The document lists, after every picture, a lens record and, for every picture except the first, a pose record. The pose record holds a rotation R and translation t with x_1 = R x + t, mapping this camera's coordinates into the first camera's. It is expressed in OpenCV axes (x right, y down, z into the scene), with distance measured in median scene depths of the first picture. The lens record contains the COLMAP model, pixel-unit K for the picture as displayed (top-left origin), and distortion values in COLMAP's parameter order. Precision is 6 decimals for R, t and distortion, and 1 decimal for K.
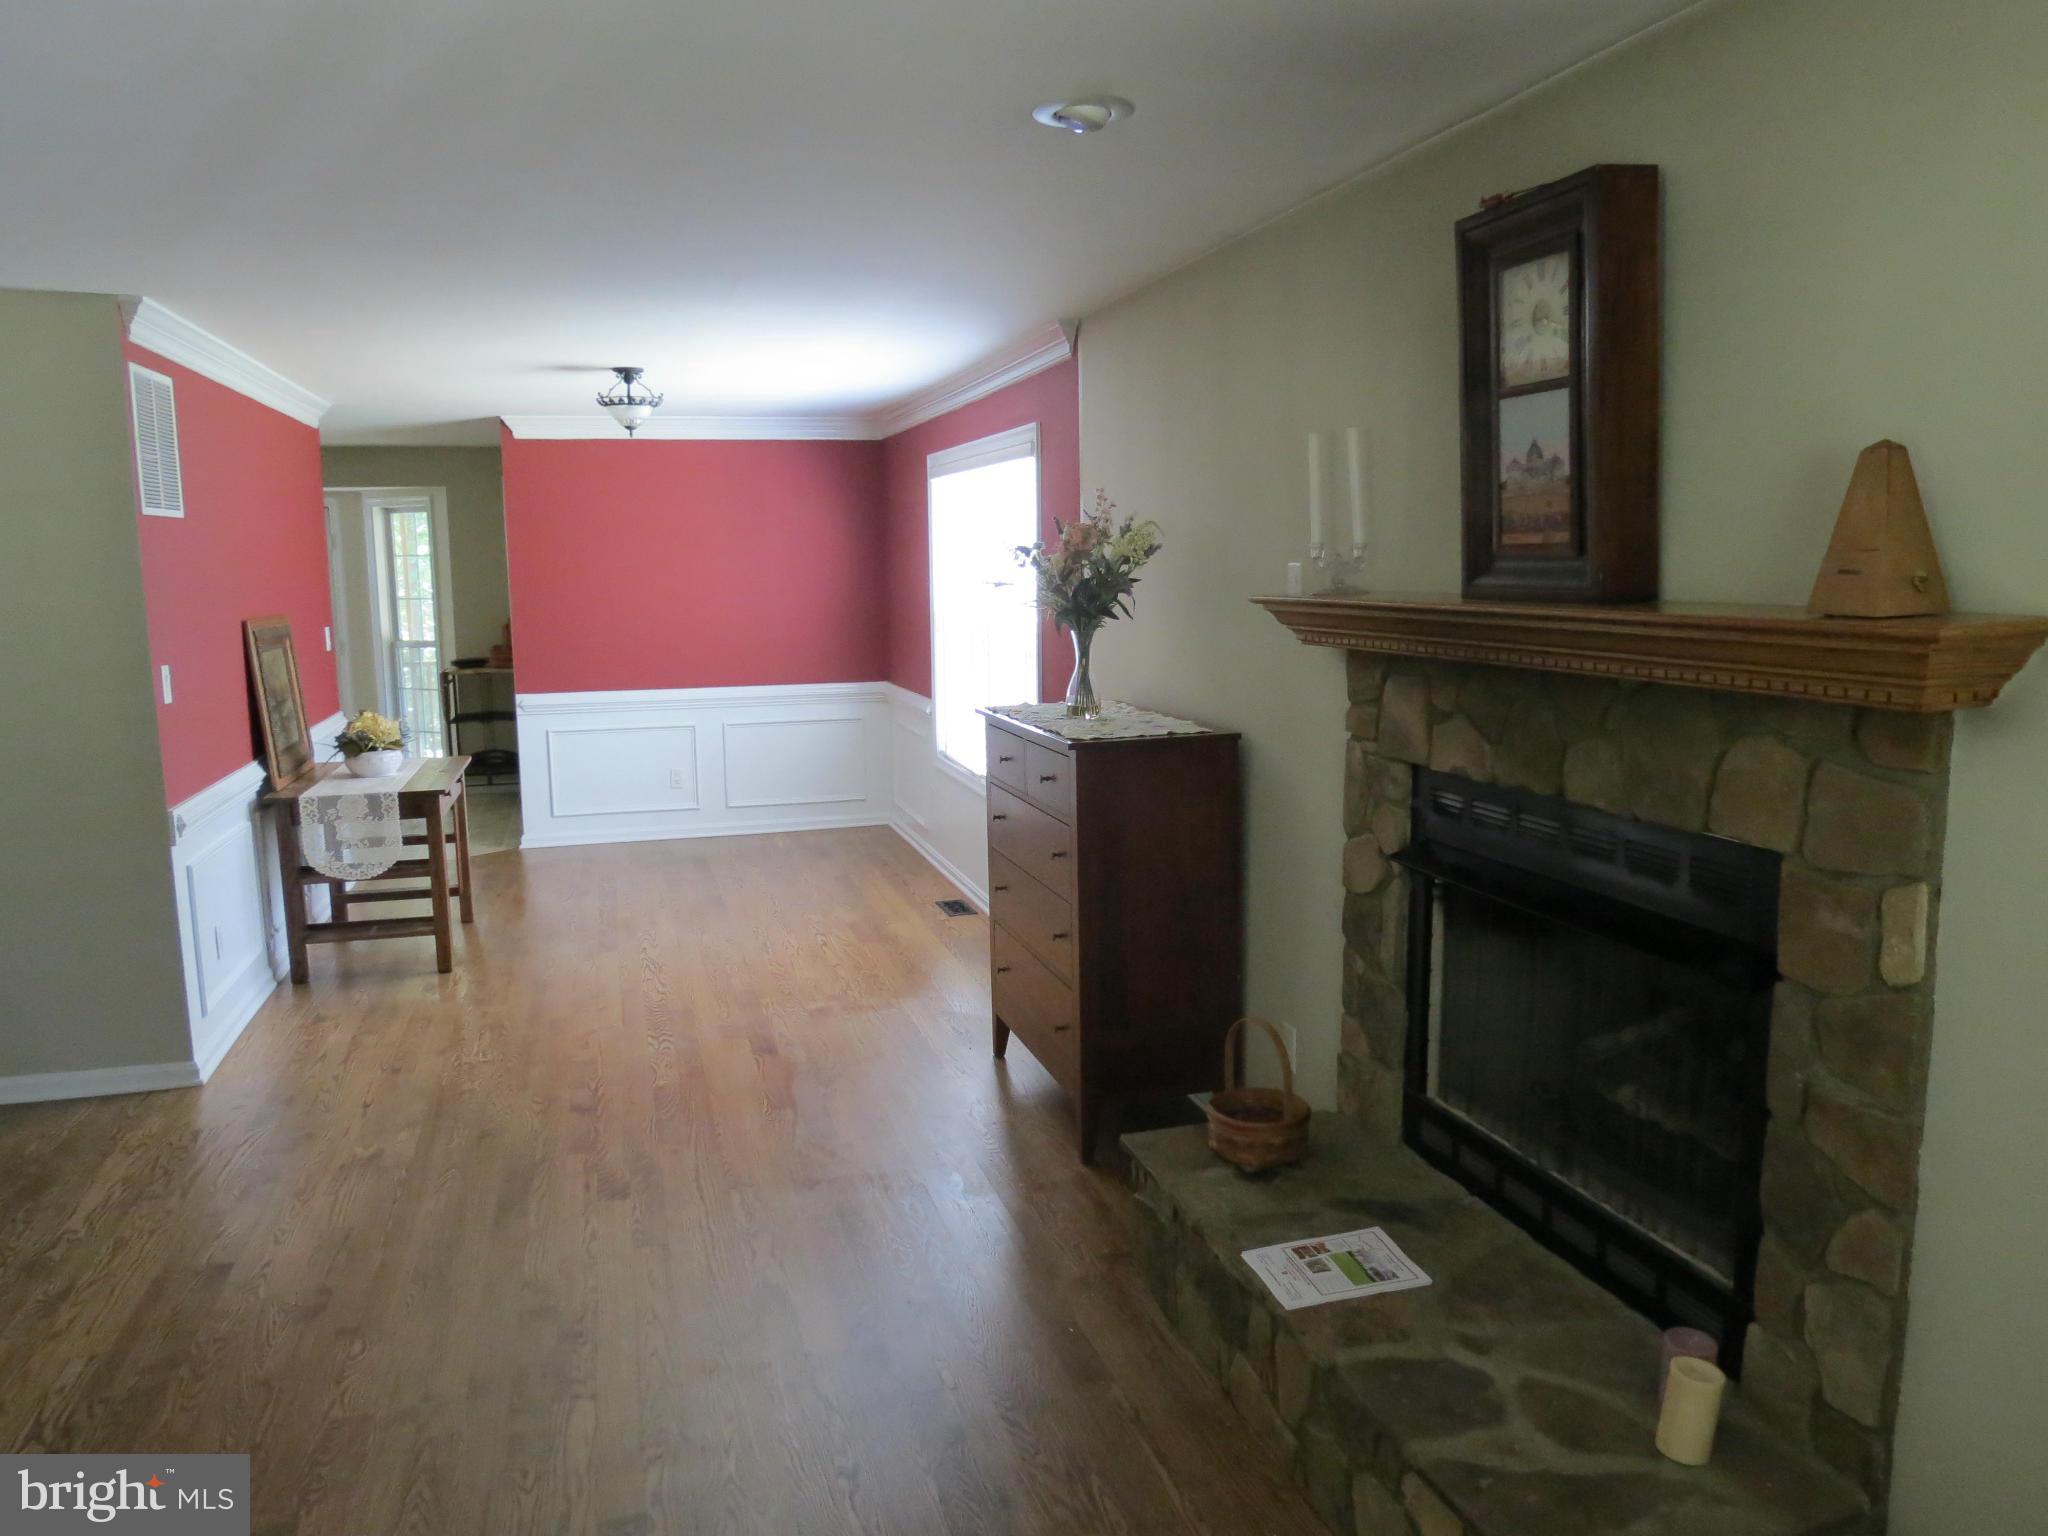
lens RADIAL K [[1452.1, 0, 1024.0], [0, 1452.1, 768.0], [0, 0, 1]] dist [-0.016029, -0.000276]
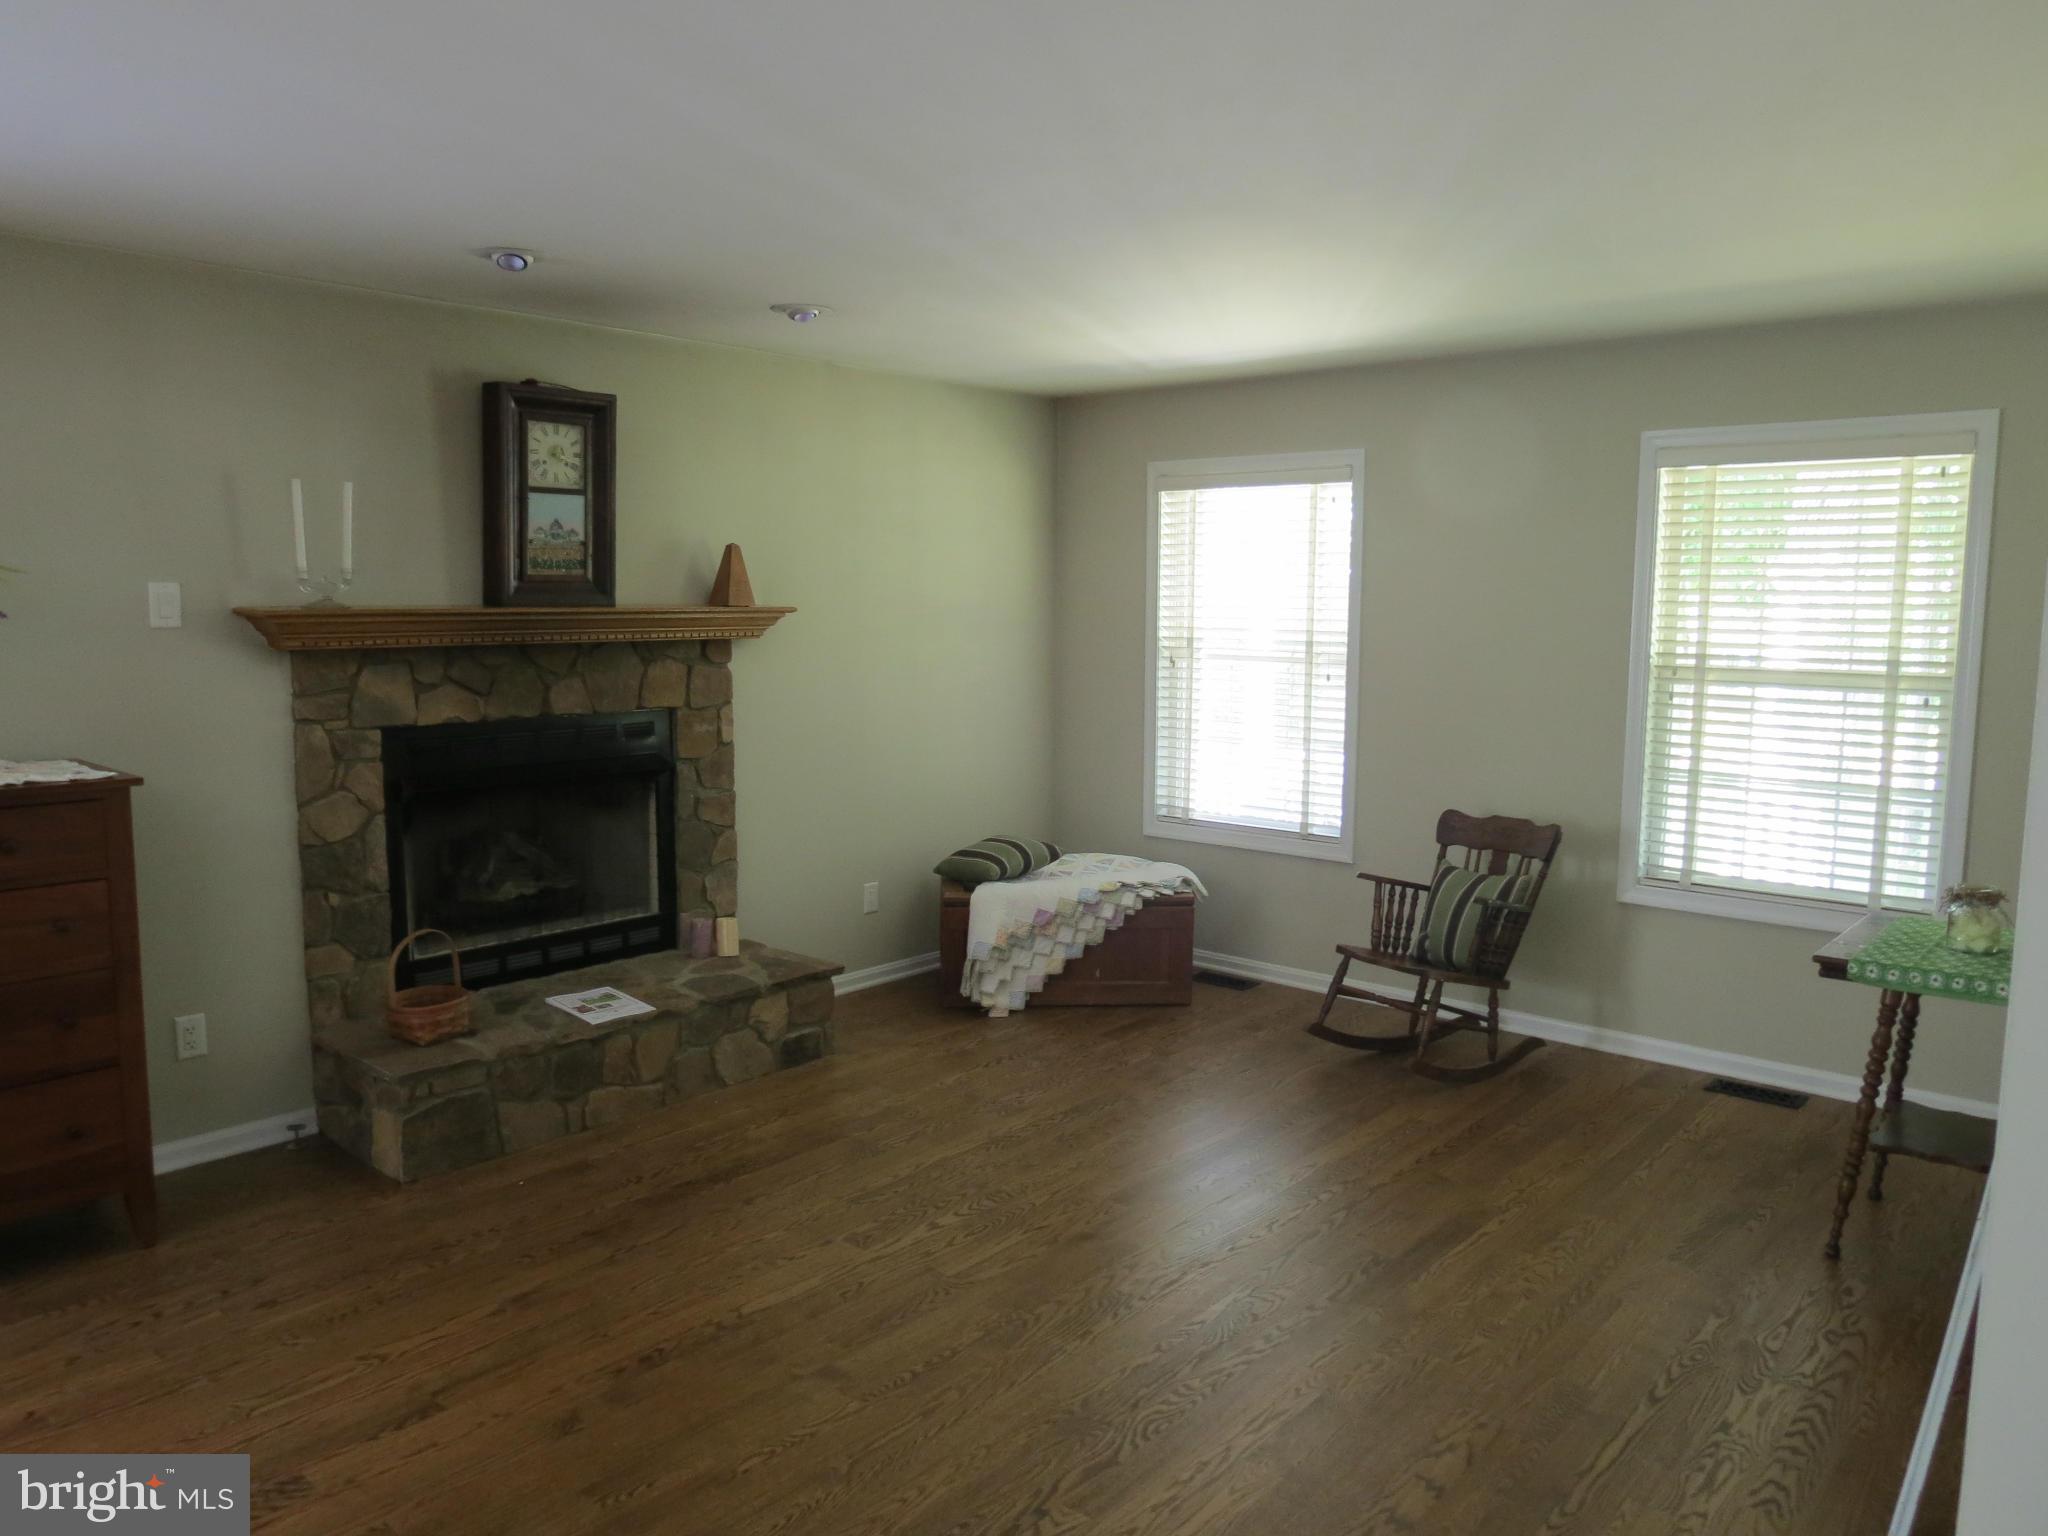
lens RADIAL K [[1452.1, 0, 1024.0], [0, 1452.1, 768.0], [0, 0, 1]] dist [-0.016029, -0.000276]
pose [[-0.543306, -0.092040, 0.834474, -1.266041], [0.118014, 0.975730, 0.184457, -0.153760], [-0.831199, 0.198696, -0.519258, 1.254906]]
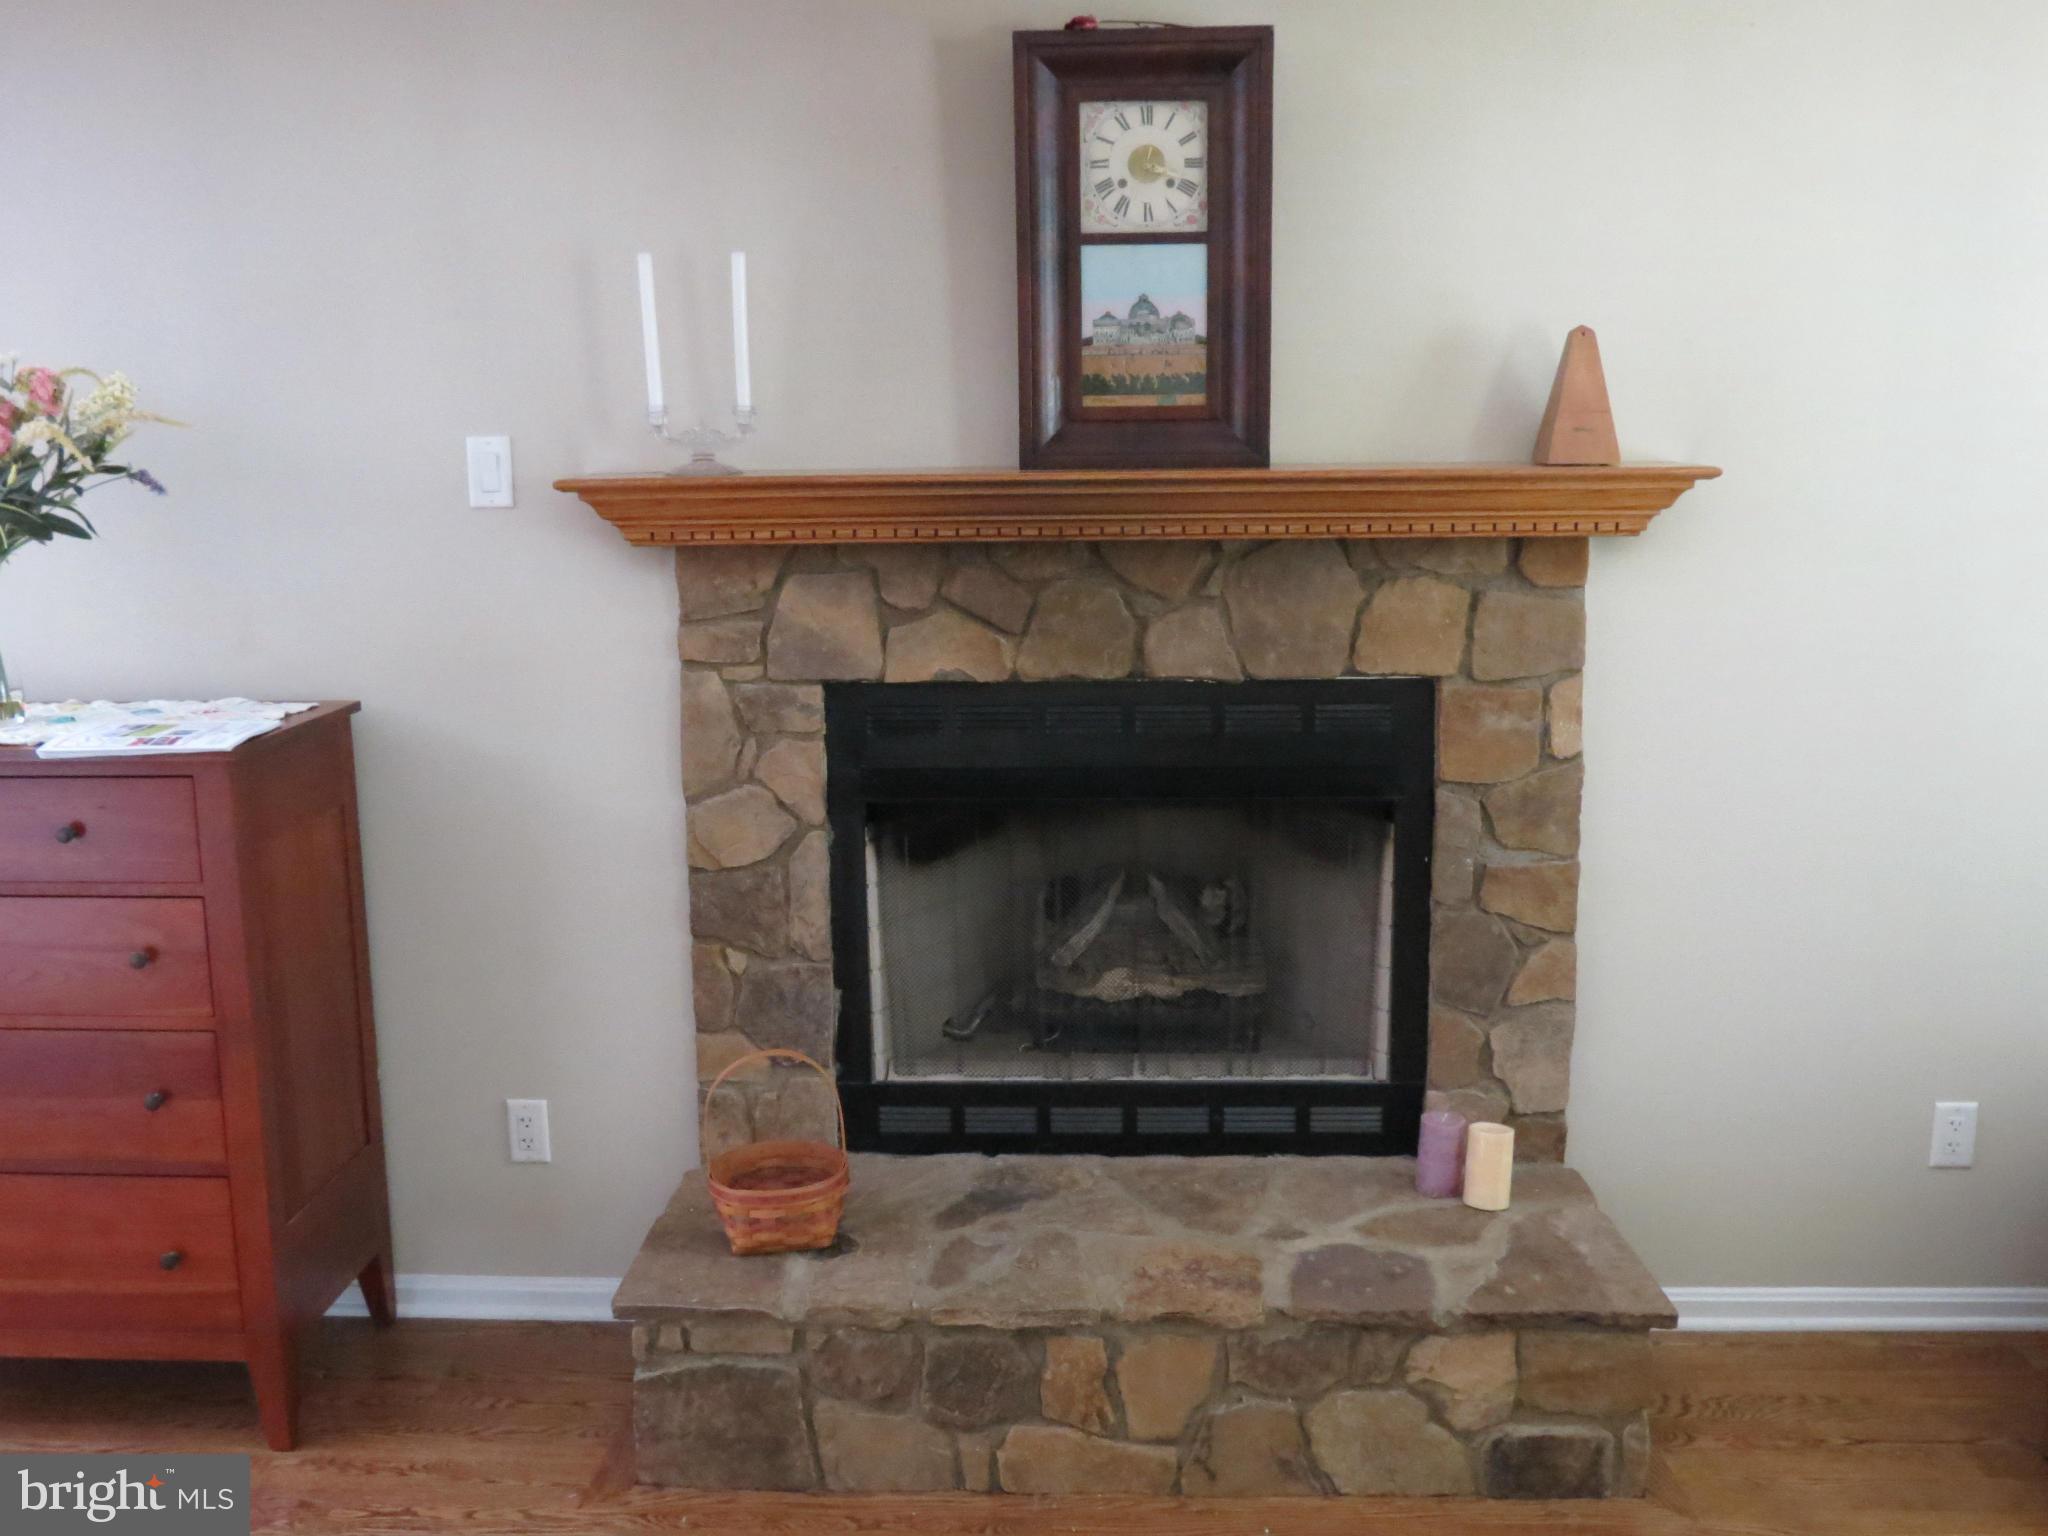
lens RADIAL K [[1834.3, 0, 1024.0], [0, 1834.3, 768.0], [0, 0, 1]] dist [-0.043556, -0.001347]
pose [[0.313262, -0.151497, 0.937505, -0.677604], [0.141527, 0.983617, 0.111658, -0.056352], [-0.939062, 0.097704, 0.329570, 0.586773]]
